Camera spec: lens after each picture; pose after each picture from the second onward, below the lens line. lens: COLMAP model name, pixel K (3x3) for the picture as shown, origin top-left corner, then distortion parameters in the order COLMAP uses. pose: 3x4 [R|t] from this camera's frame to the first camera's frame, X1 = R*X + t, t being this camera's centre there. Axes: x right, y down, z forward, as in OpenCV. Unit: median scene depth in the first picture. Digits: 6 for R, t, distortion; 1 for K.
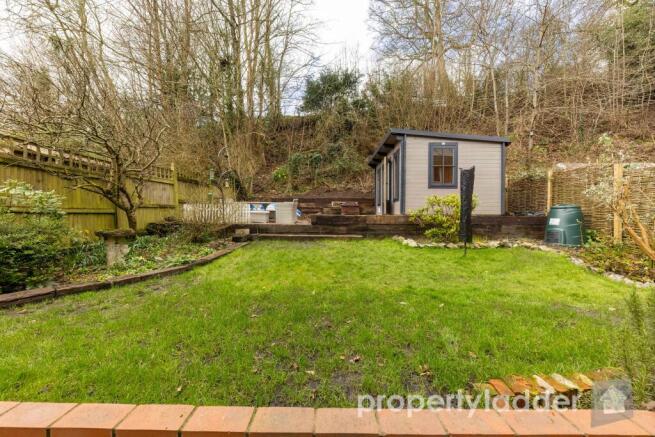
lens RADIAL K [[226.8, 0, 320.4], [0, 226.8, 215.9], [0, 0, 1]] dist [0.006487, -0.002302]
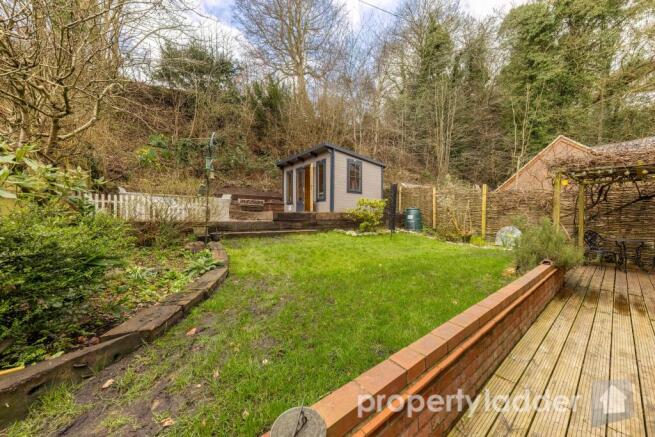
lens RADIAL K [[226.8, 0, 331.1], [0, 226.8, 216.0], [0, 0, 1]] dist [0.006487, -0.002302]
pose [[0.774454, -0.001273, 0.632629, -0.438736], [-0.002943, 0.999980, 0.005616, 0.007788], [-0.632624, -0.006211, 0.774434, 0.029047]]
